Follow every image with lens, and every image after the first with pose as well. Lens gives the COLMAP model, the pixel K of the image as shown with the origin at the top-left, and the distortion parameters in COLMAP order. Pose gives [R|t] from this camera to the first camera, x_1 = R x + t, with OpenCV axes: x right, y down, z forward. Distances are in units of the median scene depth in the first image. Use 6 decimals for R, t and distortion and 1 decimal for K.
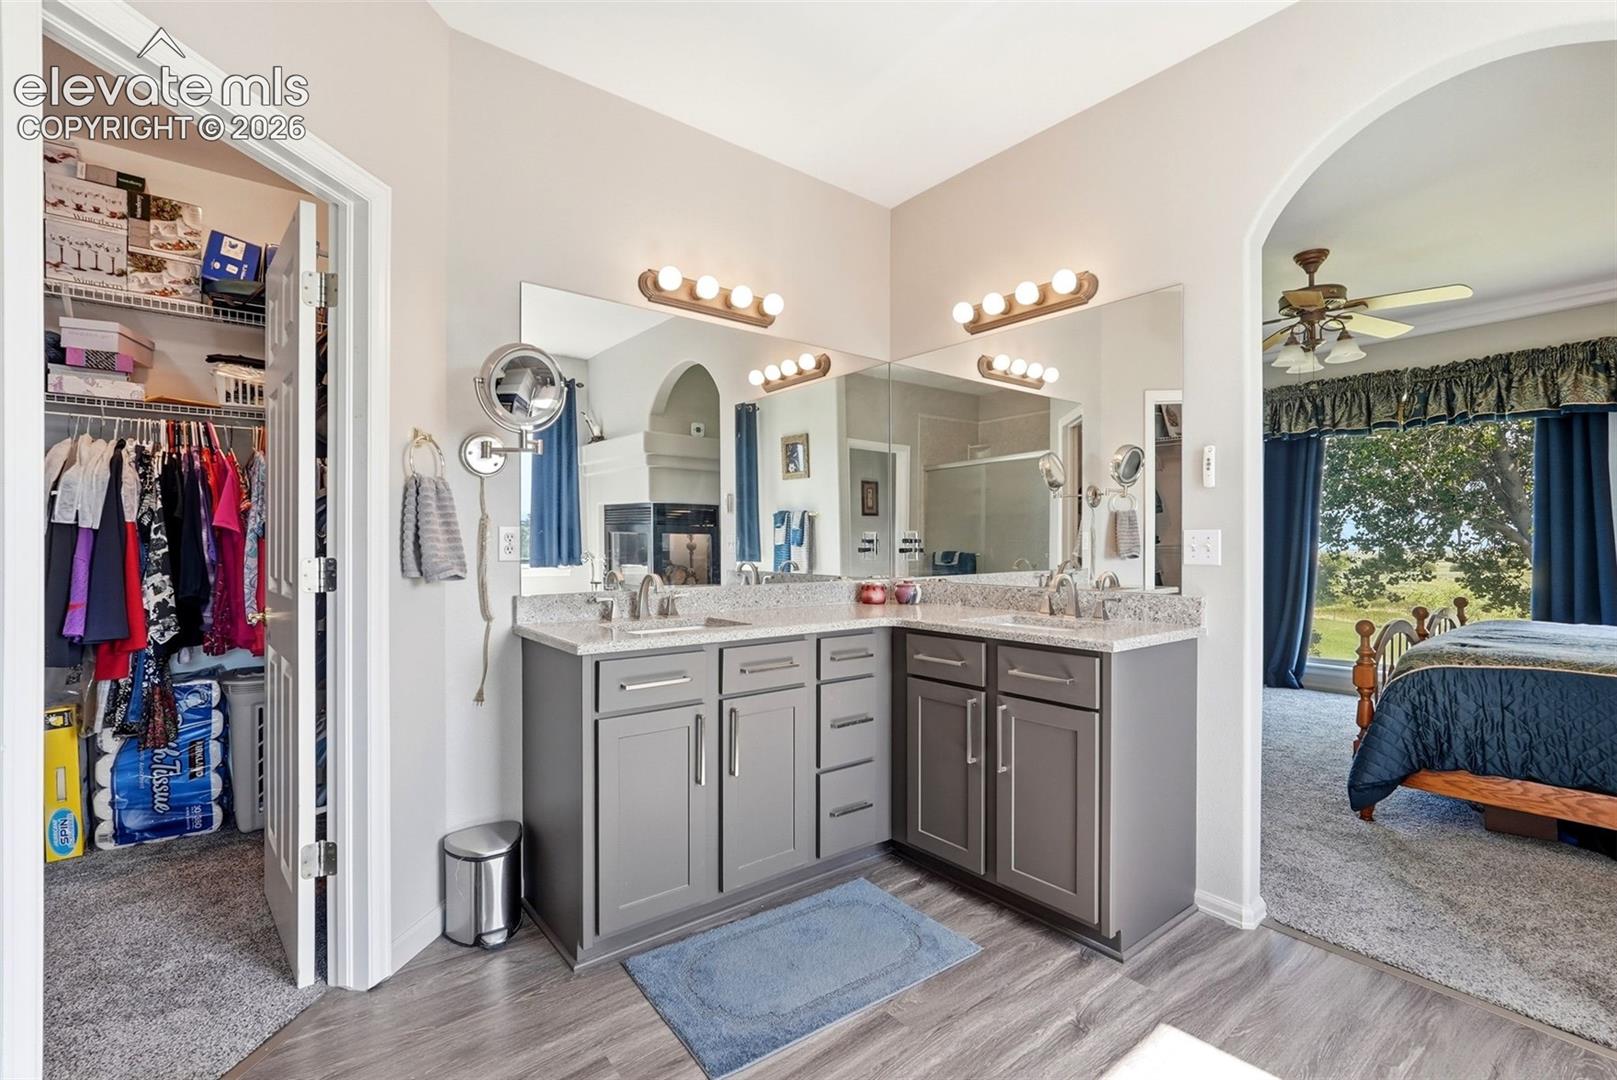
lens RADIAL K [[716.0, 0, 811.6], [0, 716.0, 546.0], [0, 0, 1]] dist [0.000309, 0.000645]
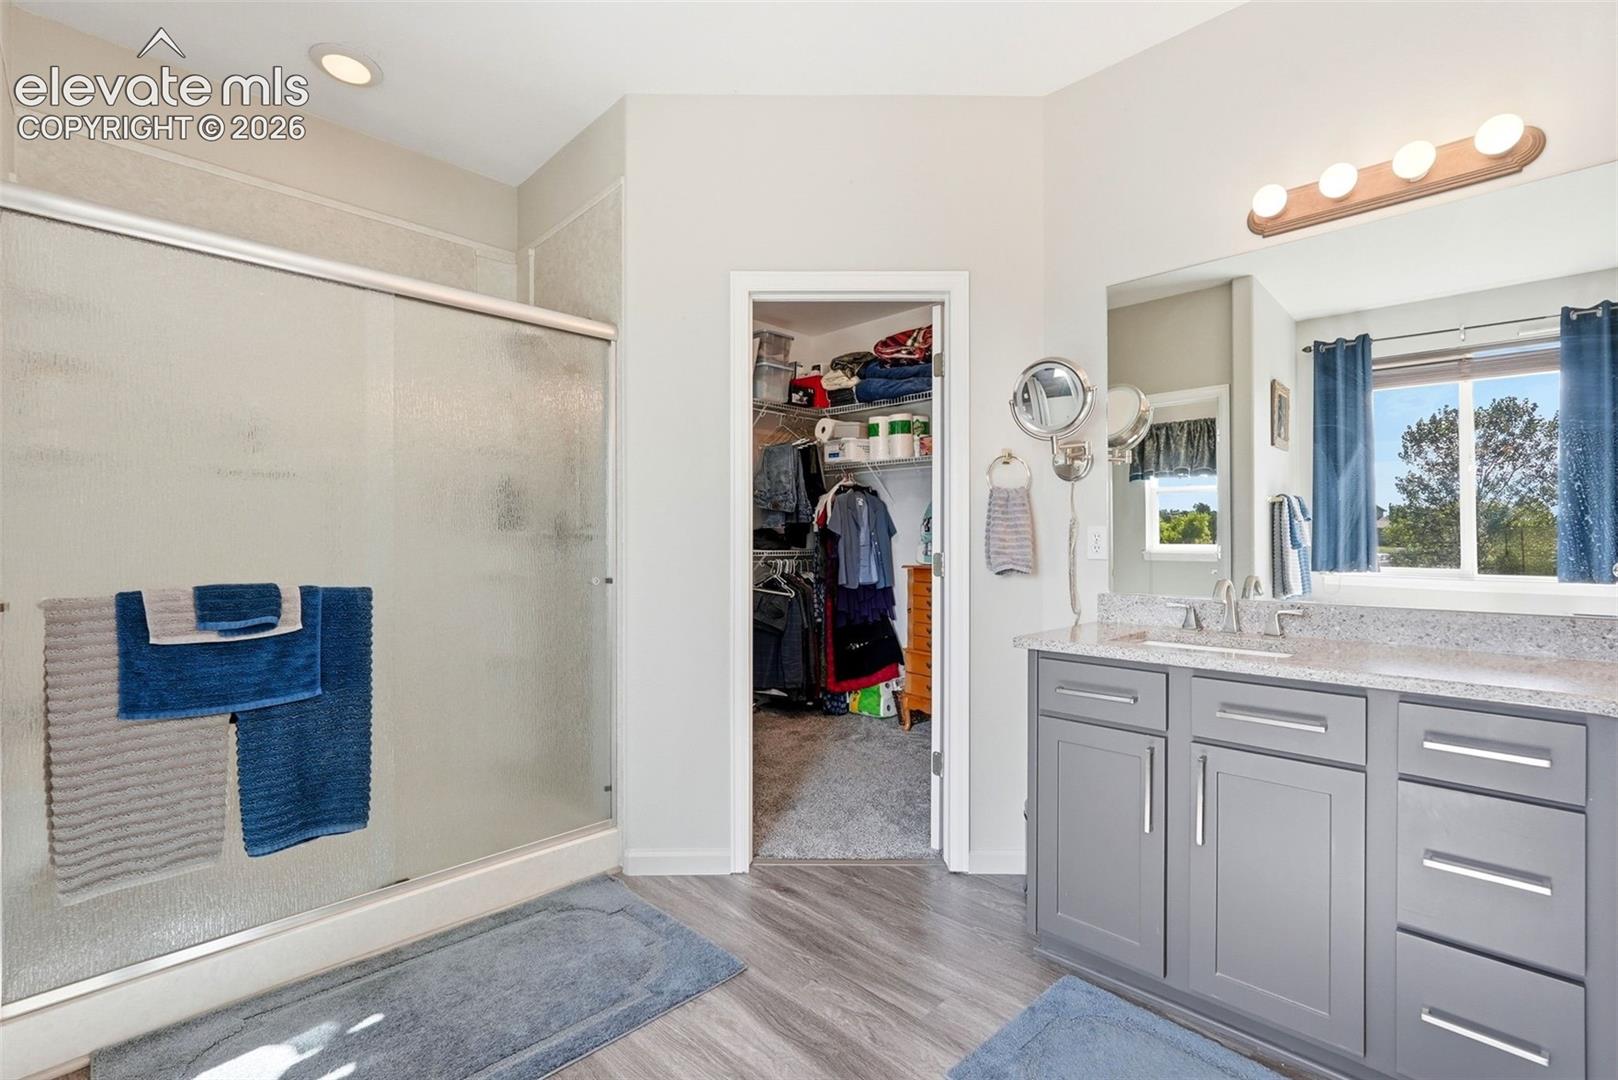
lens RADIAL K [[716.5, 0, 812.1], [0, 716.5, 546.0], [0, 0, 1]] dist [0.000309, 0.000645]
pose [[0.113879, -0.003068, -0.993490, 0.651837], [-0.000577, 0.999995, -0.003154, 0.007156], [0.993494, 0.000932, 0.113876, 0.542409]]
